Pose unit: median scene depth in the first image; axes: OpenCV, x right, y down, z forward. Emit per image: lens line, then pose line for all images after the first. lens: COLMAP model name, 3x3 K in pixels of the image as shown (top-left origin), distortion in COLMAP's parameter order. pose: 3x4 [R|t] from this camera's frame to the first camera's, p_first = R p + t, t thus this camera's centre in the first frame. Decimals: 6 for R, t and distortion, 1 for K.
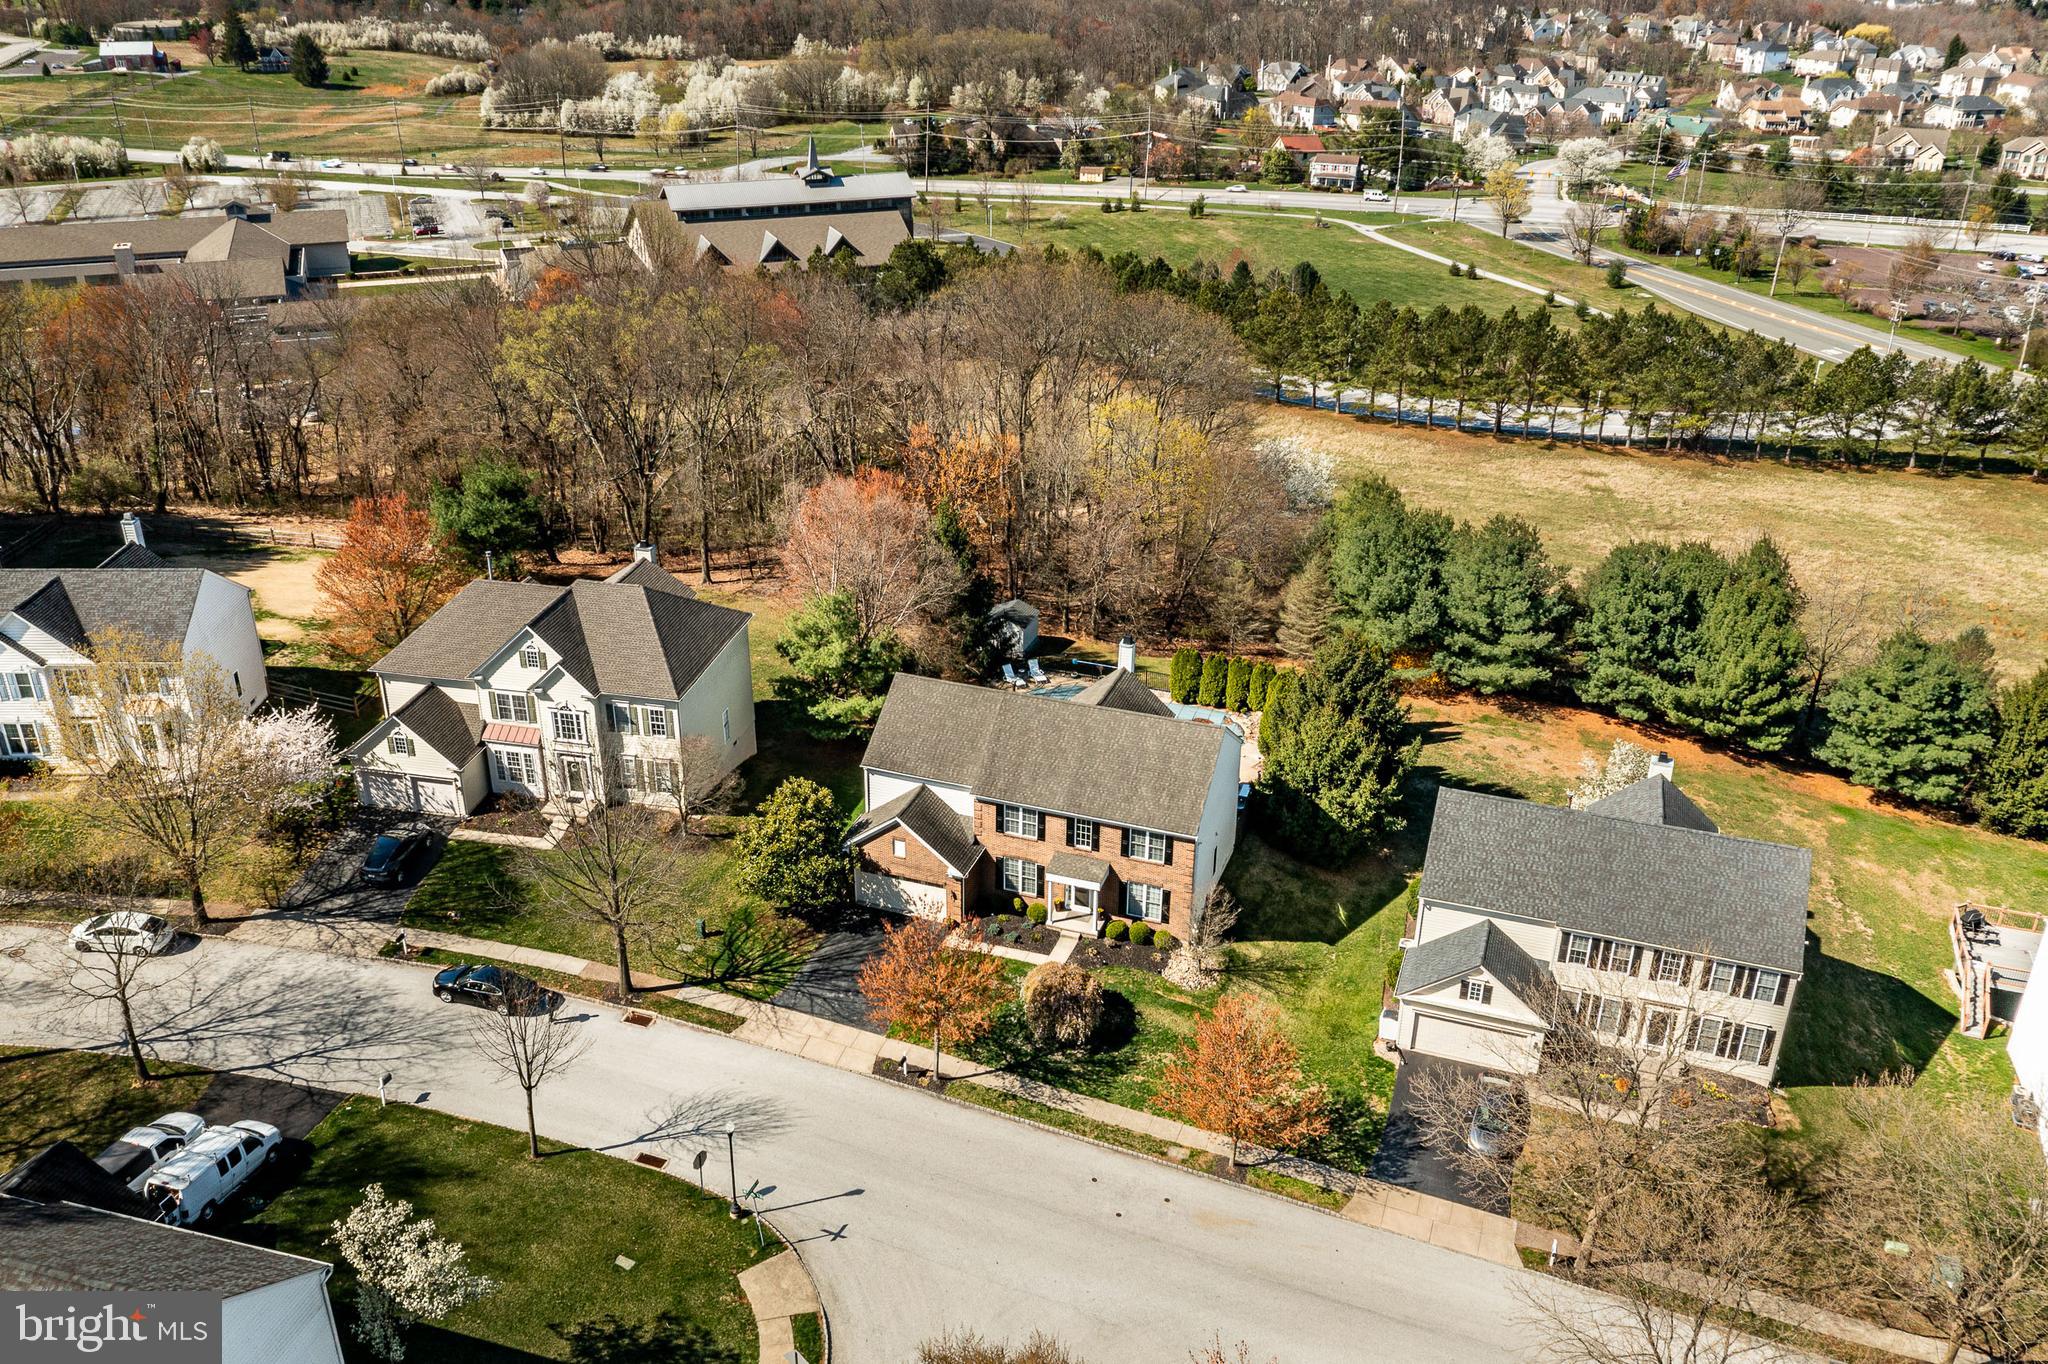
lens RADIAL K [[1605.7, 0, 1024.0], [0, 1605.7, 682.0], [0, 0, 1]] dist [-0.008091, 0.000322]
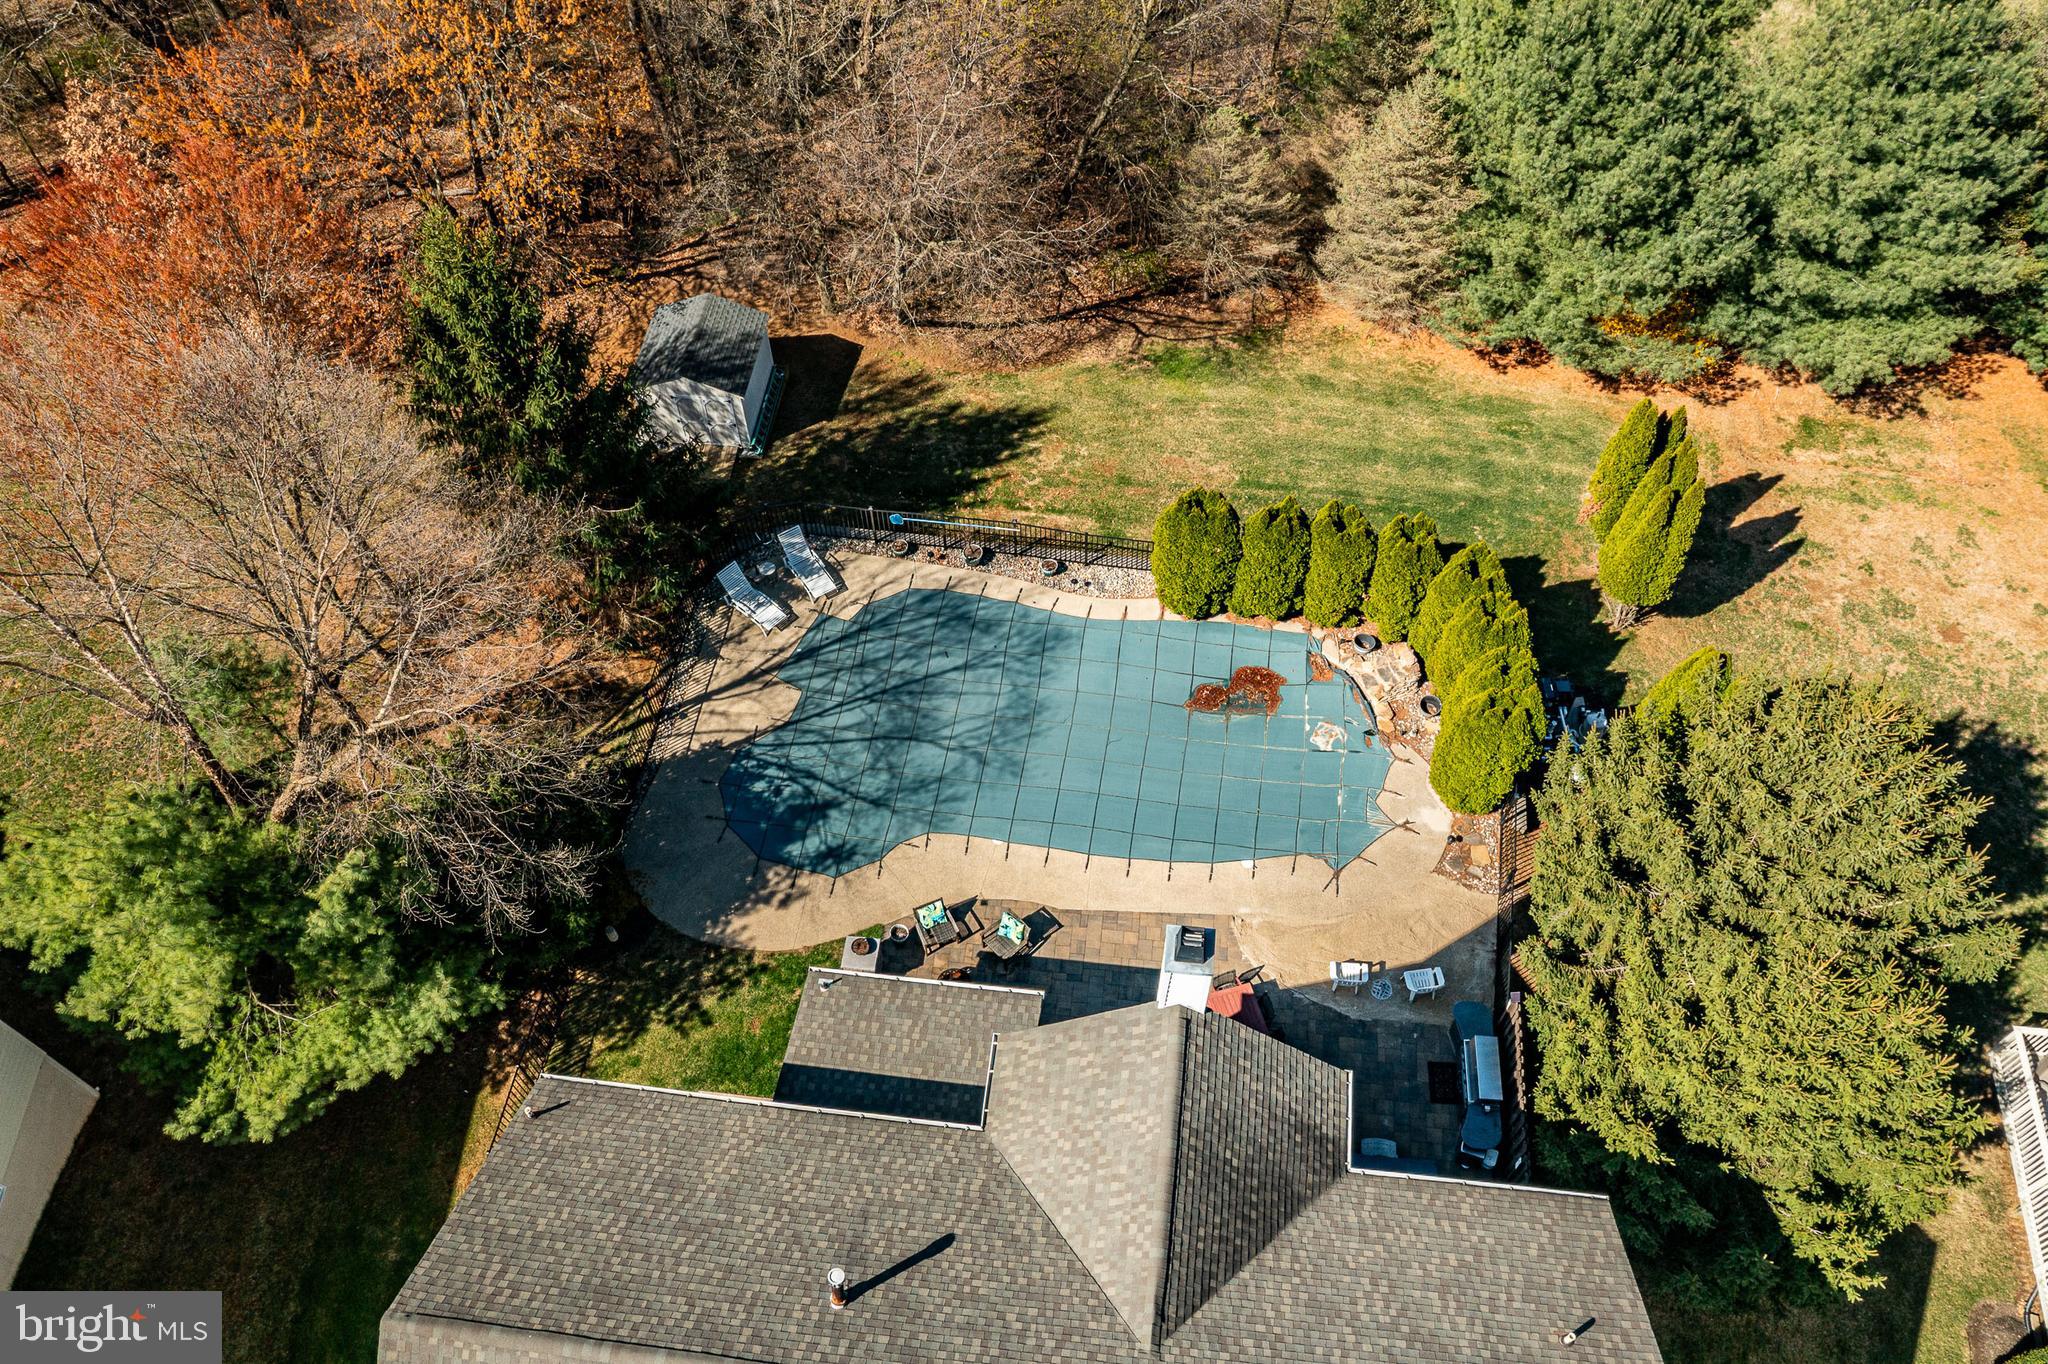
lens RADIAL K [[1605.7, 0, 1024.0], [0, 1605.7, 682.0], [0, 0, 1]] dist [-0.008091, 0.000322]
pose [[0.973708, -0.199265, 0.110393, 0.014624], [0.117510, 0.854517, 0.505957, -0.234327], [-0.195152, -0.479682, 0.855465, 0.864386]]
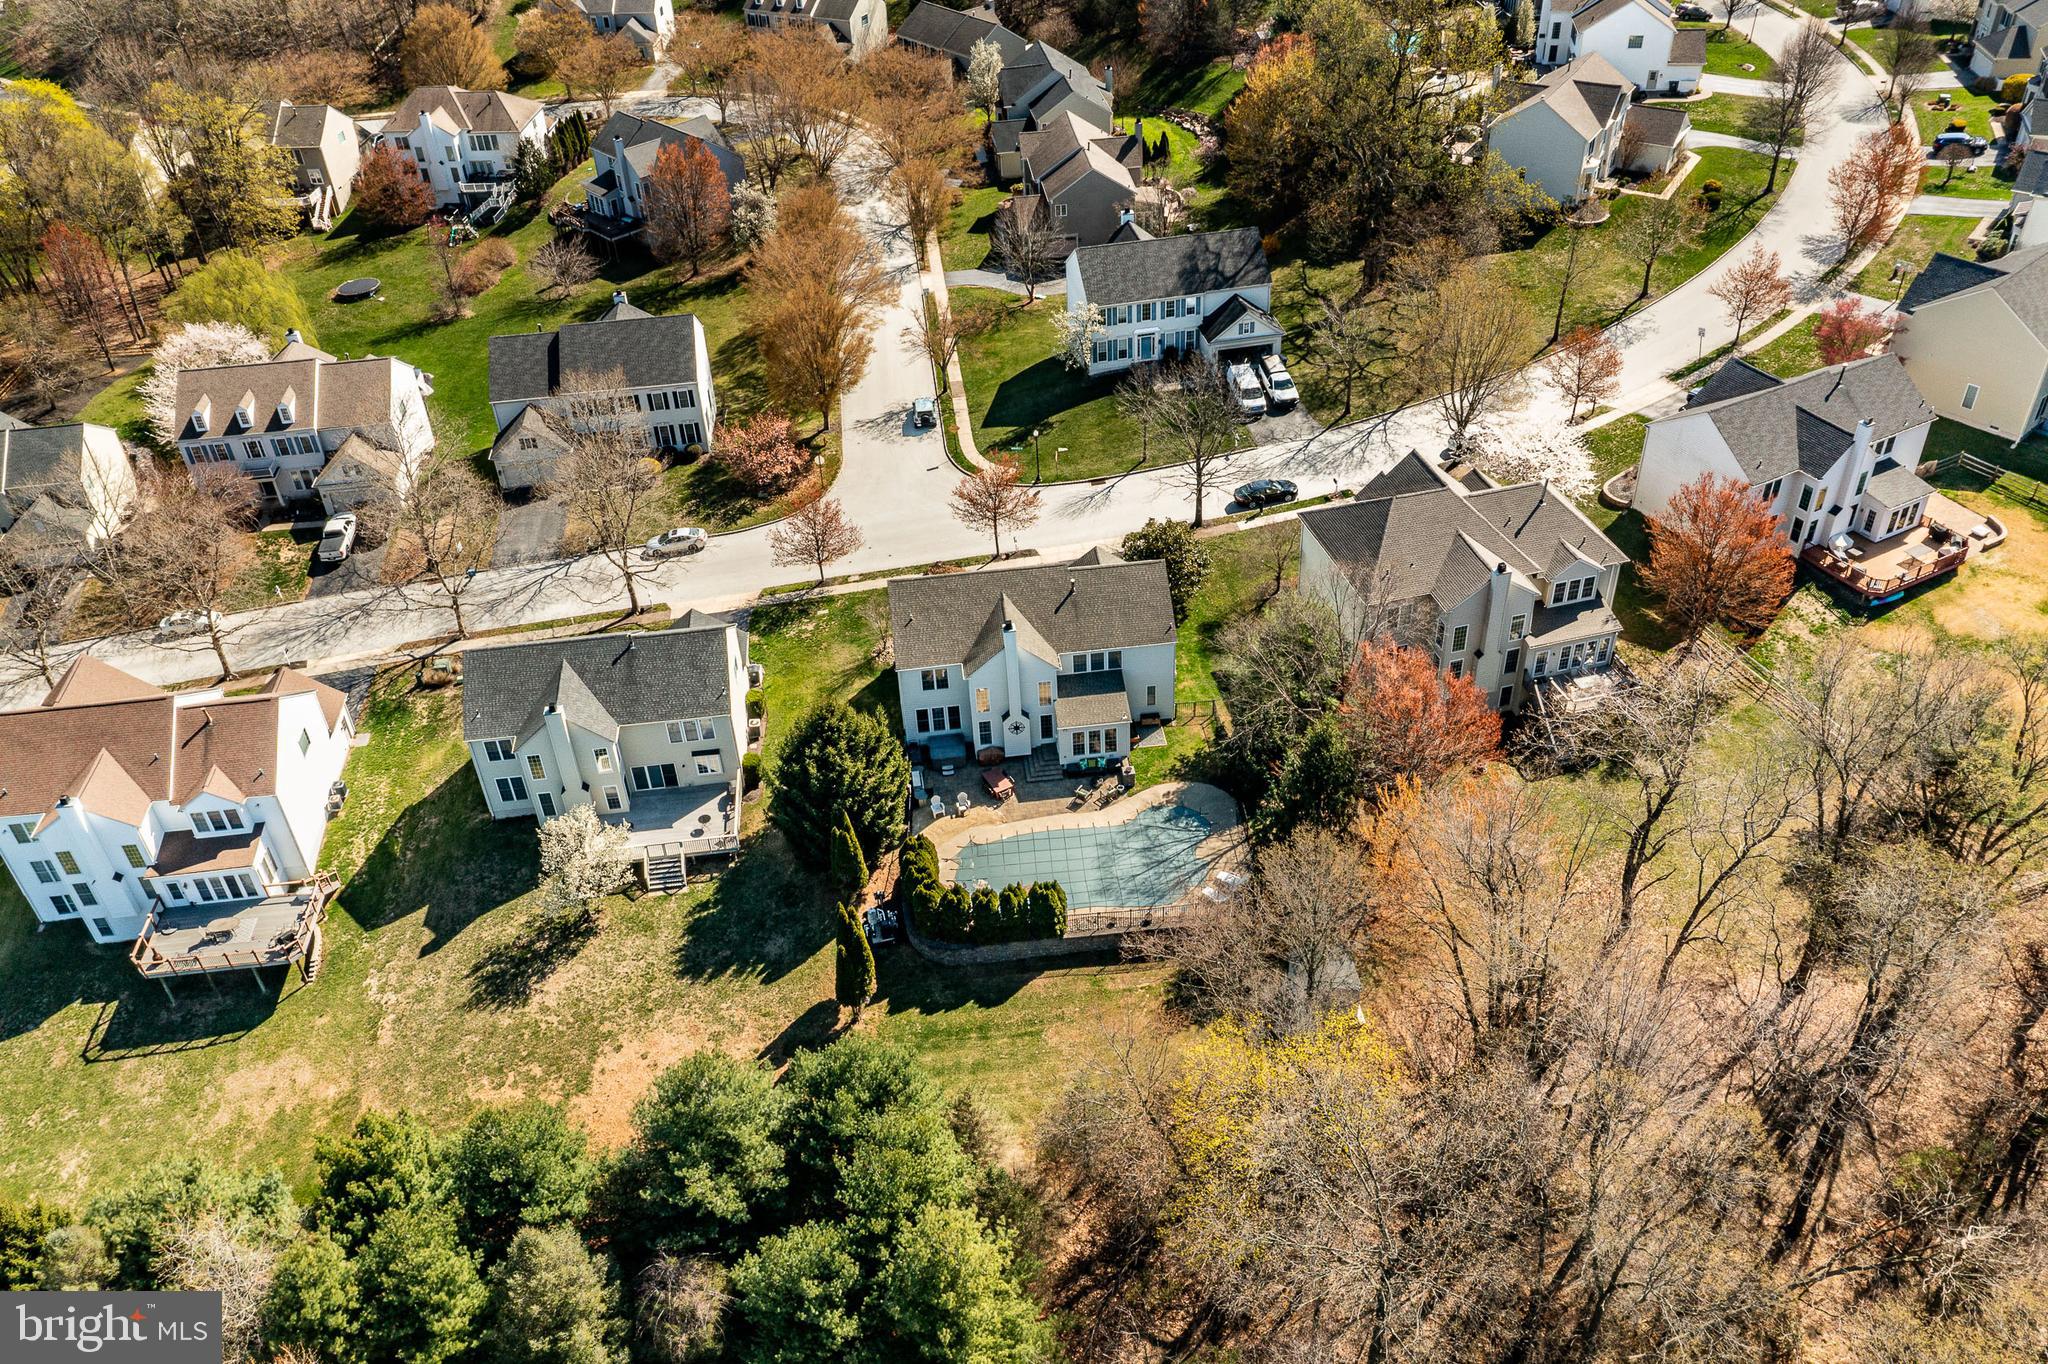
lens RADIAL K [[1605.7, 0, 1024.0], [0, 1605.7, 682.0], [0, 0, 1]] dist [-0.008091, 0.000322]
pose [[-0.895558, 0.299305, -0.329231, 0.479415], [-0.162933, 0.467942, 0.868610, -1.079256], [0.414040, 0.831533, -0.370303, 1.596851]]
